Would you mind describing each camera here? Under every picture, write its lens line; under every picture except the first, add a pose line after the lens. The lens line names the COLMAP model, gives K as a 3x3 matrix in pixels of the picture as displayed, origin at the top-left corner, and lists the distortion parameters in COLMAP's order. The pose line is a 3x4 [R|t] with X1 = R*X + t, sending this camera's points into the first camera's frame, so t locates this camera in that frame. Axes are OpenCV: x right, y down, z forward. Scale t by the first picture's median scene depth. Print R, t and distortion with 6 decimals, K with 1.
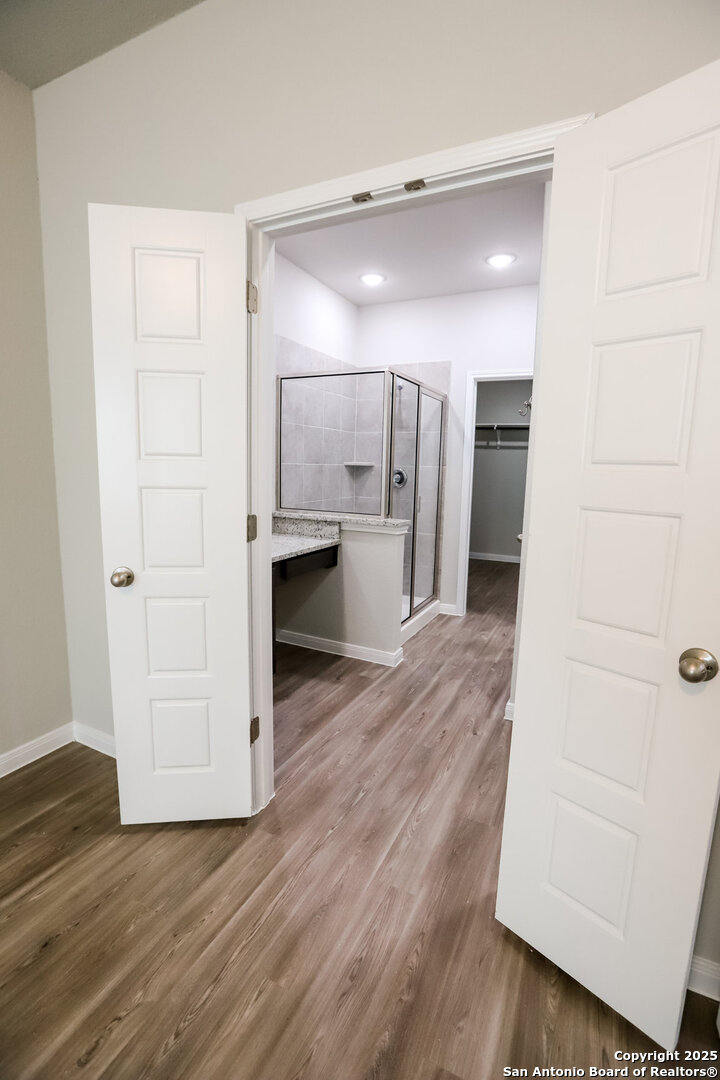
lens RADIAL K [[494.2, 0, 360.0], [0, 494.2, 540.0], [0, 0, 1]] dist [-0.060945, 0.023667]
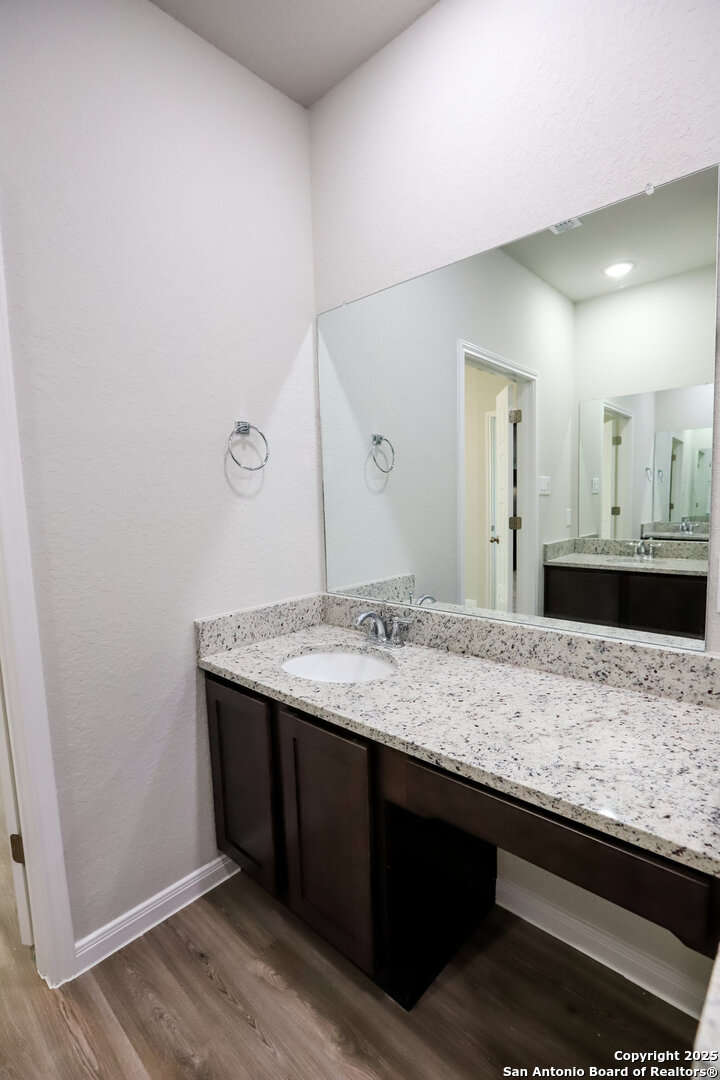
lens RADIAL K [[494.2, 0, 360.0], [0, 494.2, 540.0], [0, 0, 1]] dist [-0.060945, 0.023667]
pose [[-0.276459, 0.075574, -0.958050, 0.154822], [-0.121372, 0.986175, 0.112817, -0.120558], [0.953331, 0.147470, -0.263464, 0.804489]]
